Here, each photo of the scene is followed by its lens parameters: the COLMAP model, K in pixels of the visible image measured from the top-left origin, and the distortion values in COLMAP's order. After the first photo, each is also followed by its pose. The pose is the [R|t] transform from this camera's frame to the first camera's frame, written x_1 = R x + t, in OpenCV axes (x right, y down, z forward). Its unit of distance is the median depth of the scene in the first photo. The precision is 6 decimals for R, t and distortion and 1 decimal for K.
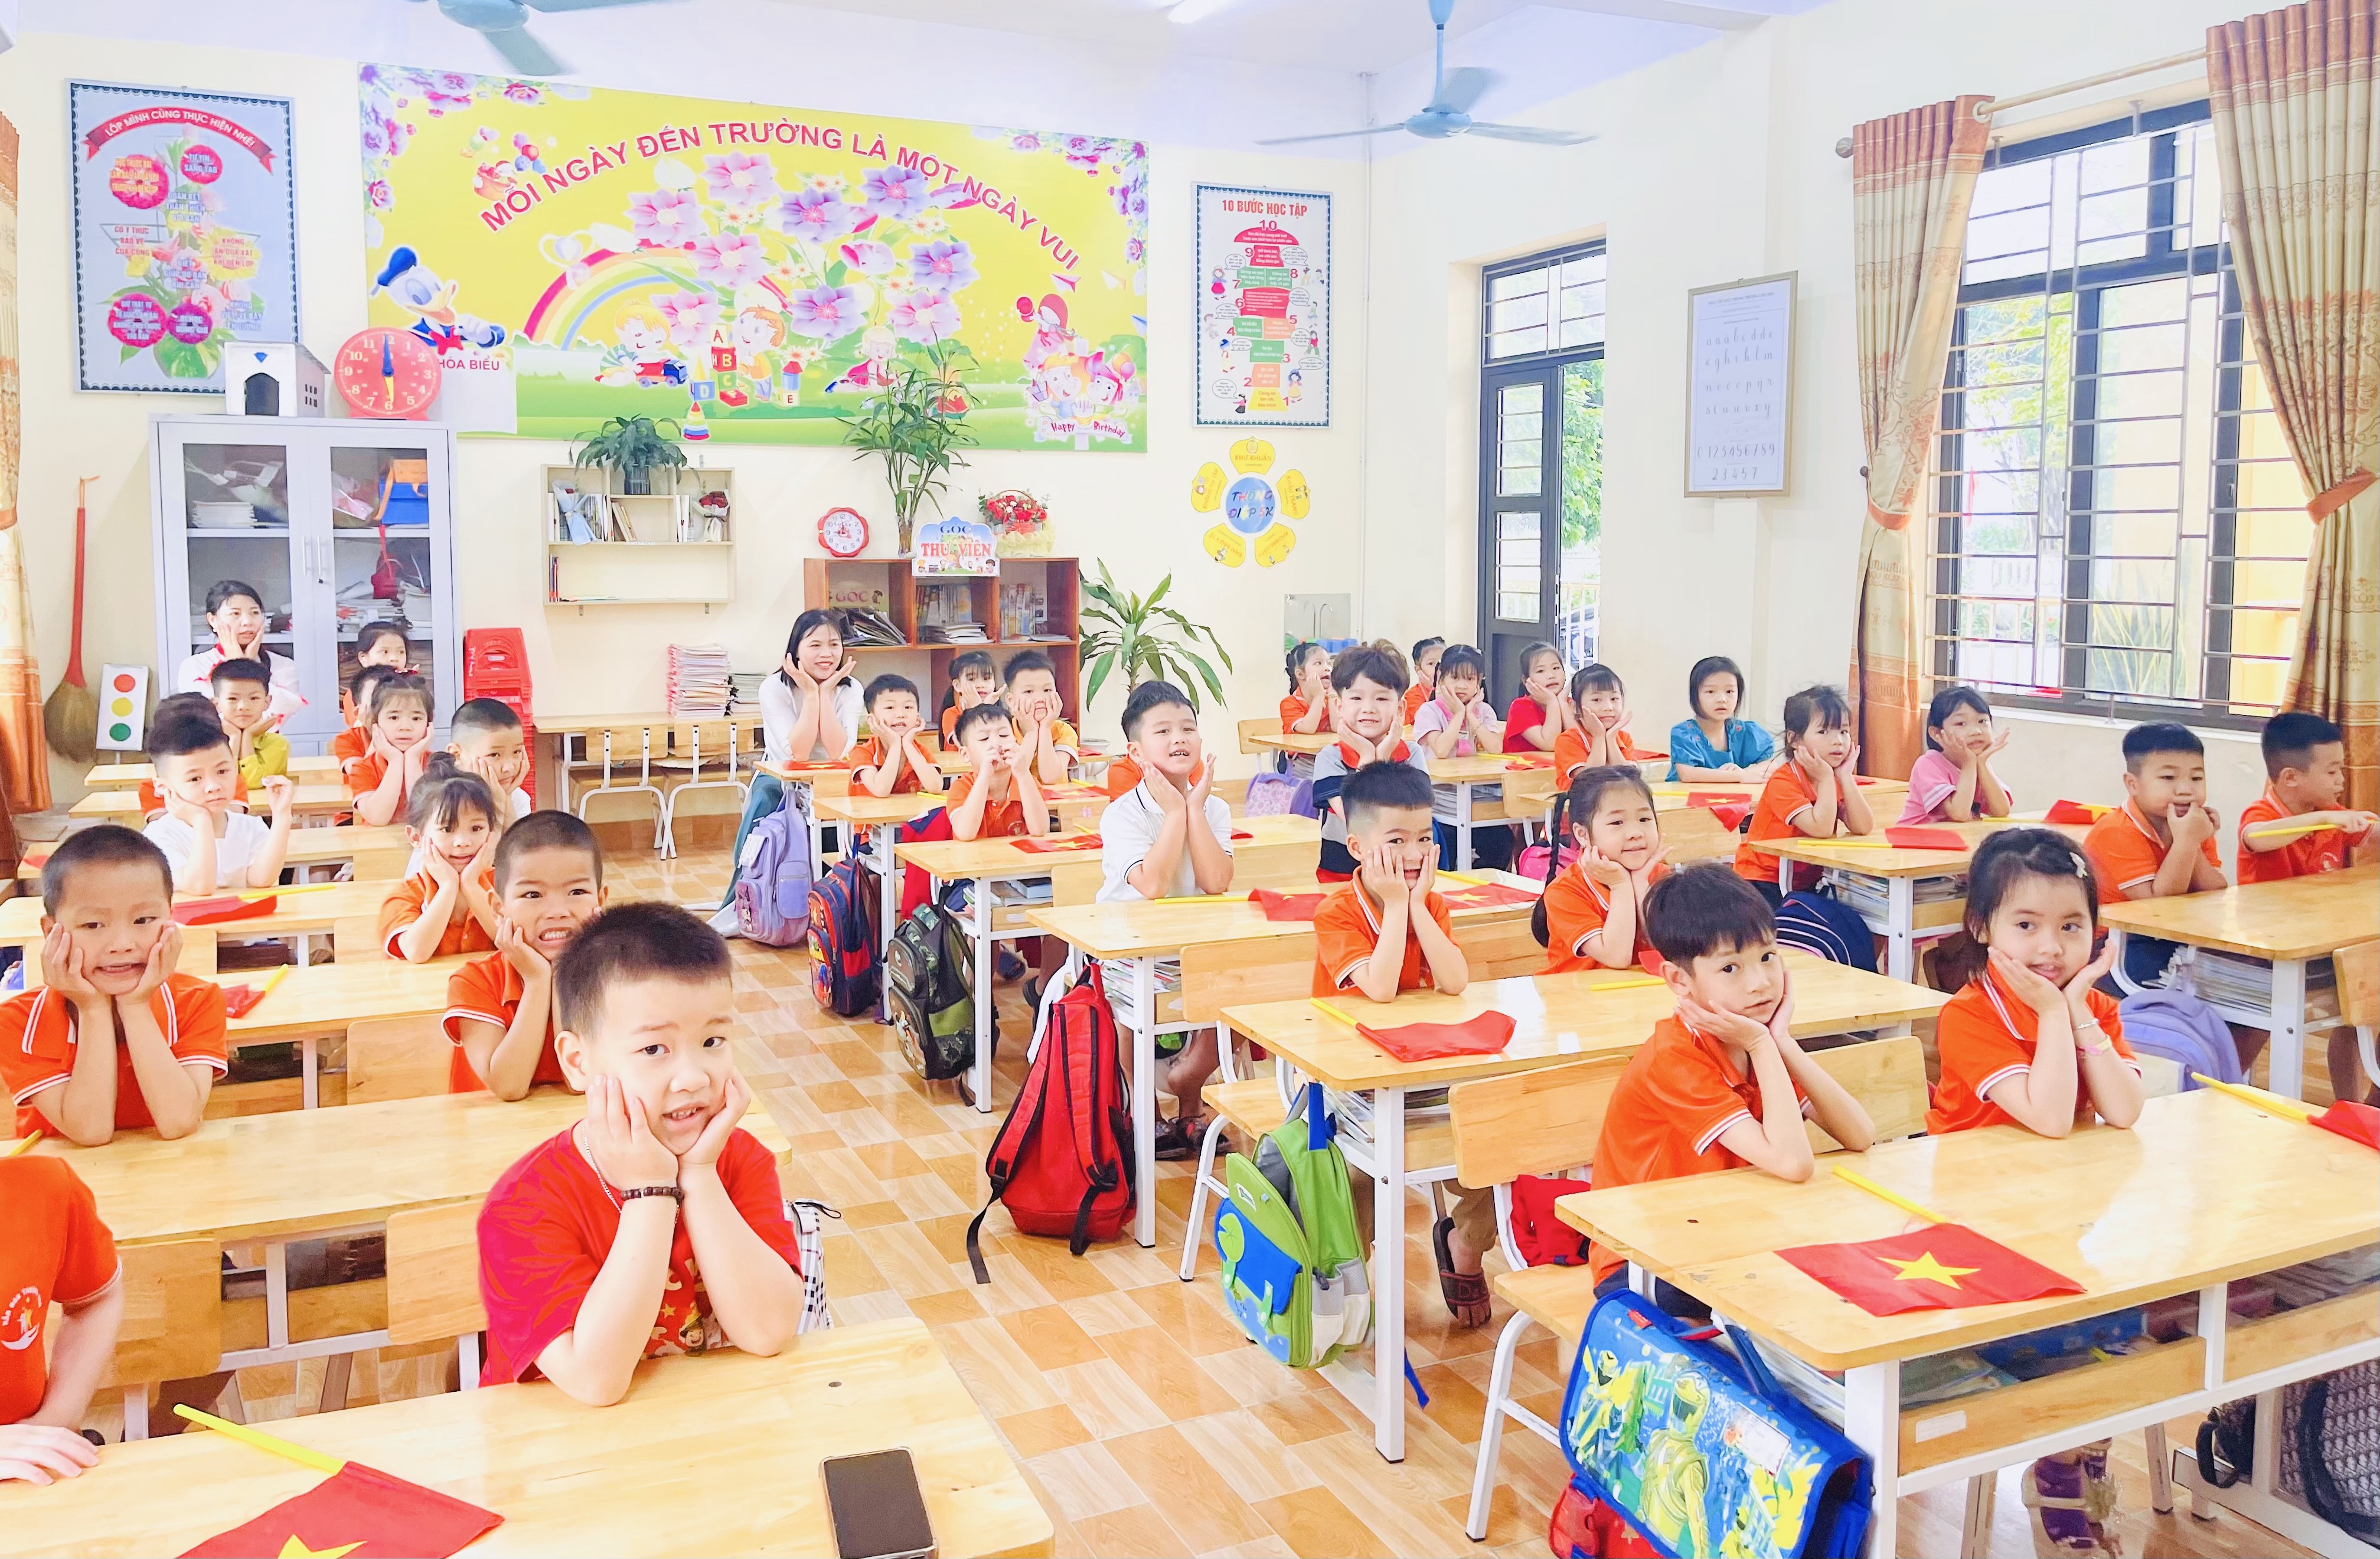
lens RADIAL K [[1763.5, 0, 1177.2], [0, 1763.5, 666.2], [0, 0, 1]] dist [0.013803, -0.024463]
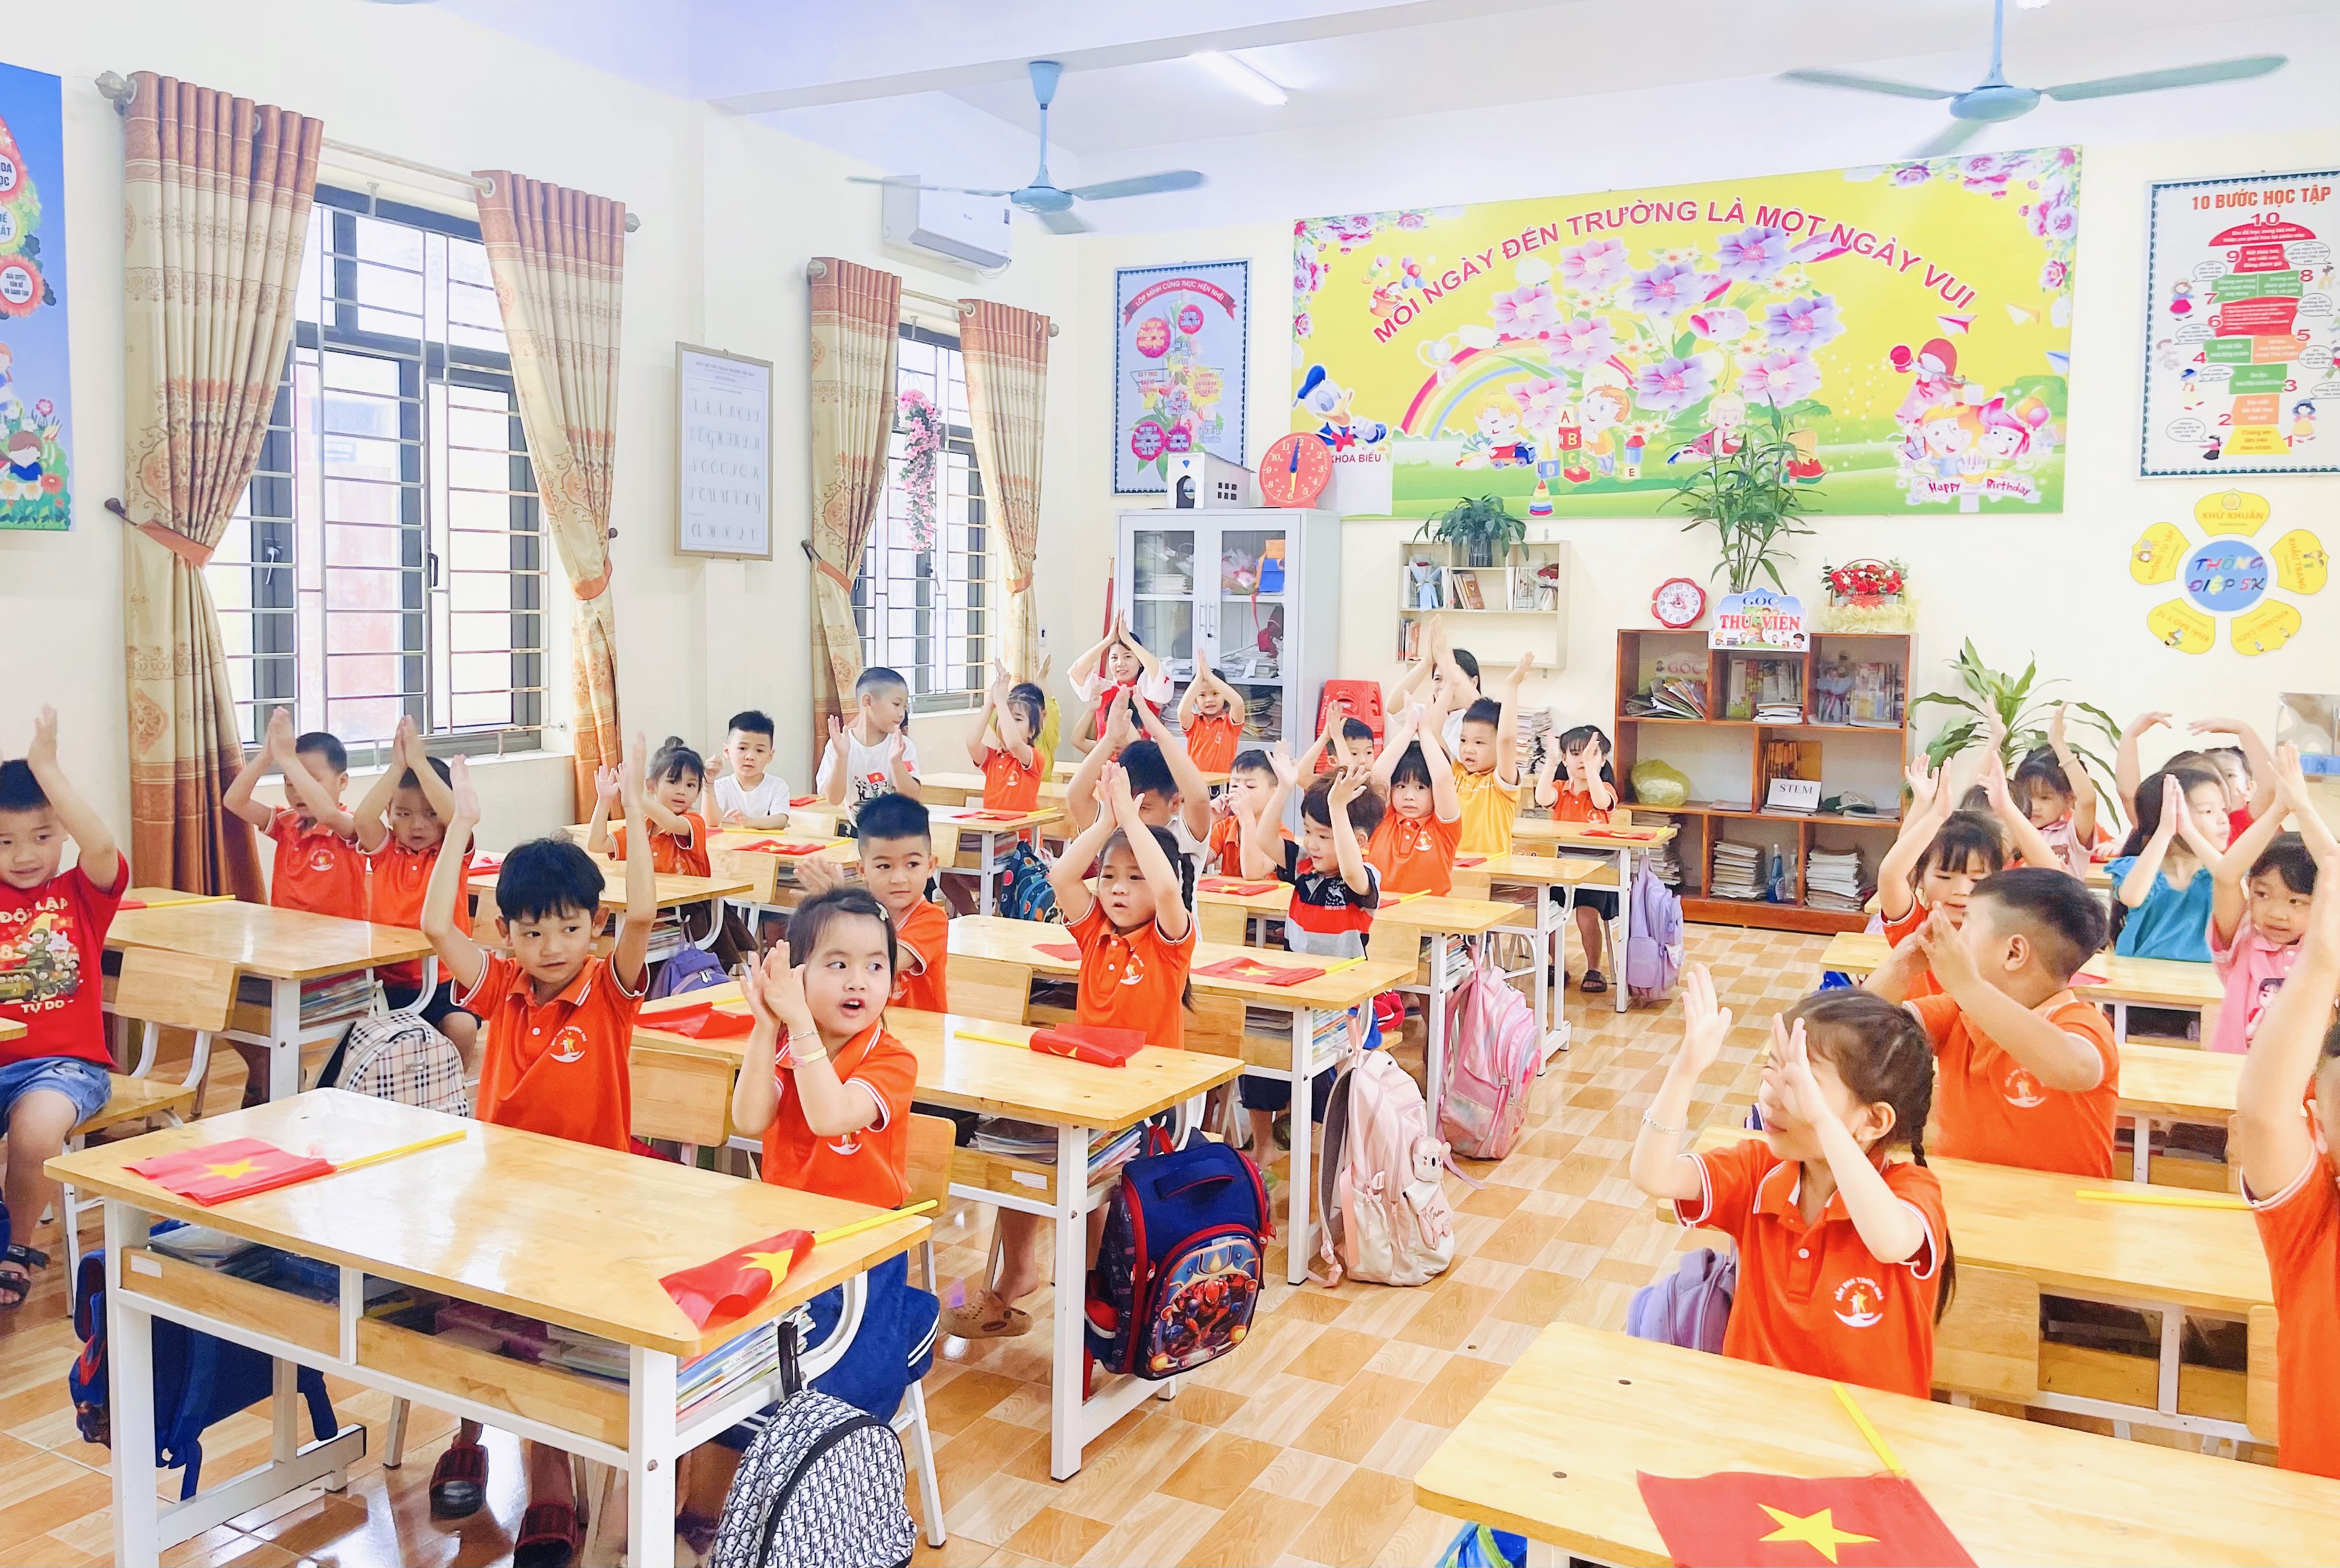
lens RADIAL K [[1793.3, 0, 1155.2], [0, 1793.3, 695.3], [0, 0, 1]] dist [0.055784, -0.086236]
pose [[0.607581, 0.052888, -0.792495, 0.457212], [-0.073463, 0.997245, 0.010230, -0.013366], [0.790853, 0.052004, 0.609793, 0.155064]]
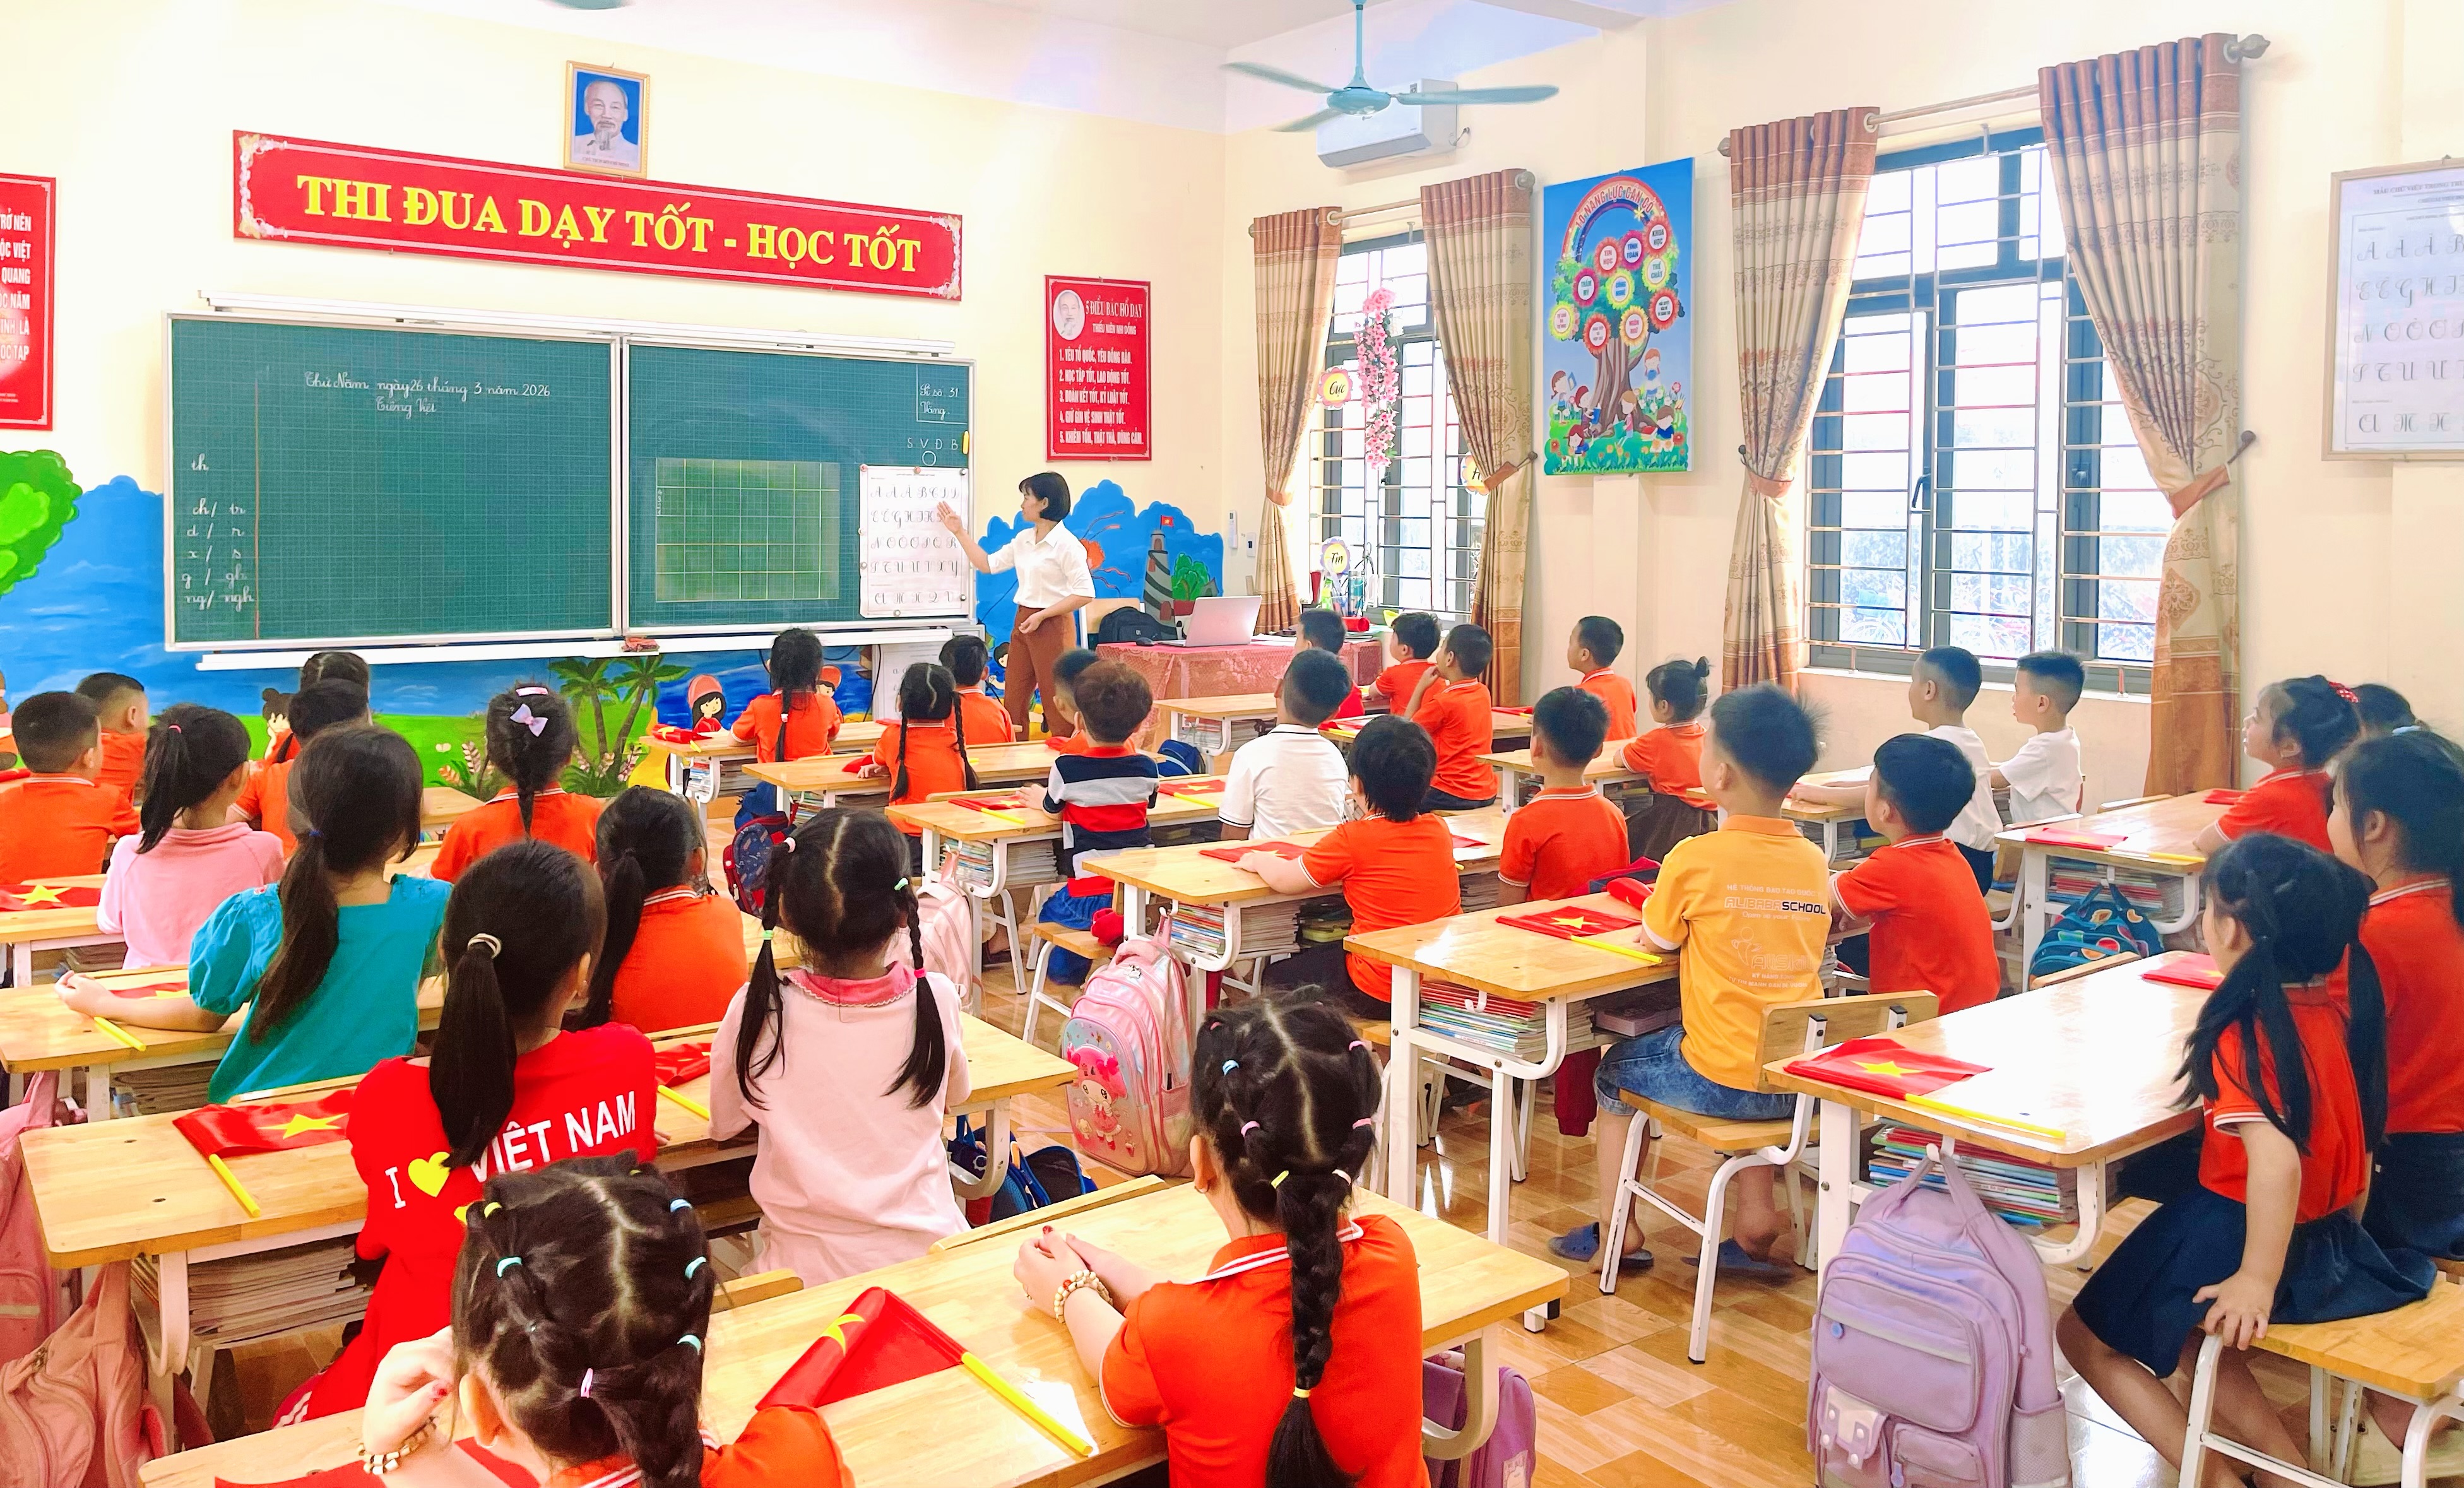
lens RADIAL K [[1864.3, 0, 1323.8], [0, 1864.3, 558.1], [0, 0, 1]] dist [0.027592, -0.044076]
pose [[-0.972554, -0.004386, -0.232635, 0.123153], [-0.026693, 0.995325, 0.092826, -0.073885], [0.231140, 0.096488, -0.968124, 1.091888]]
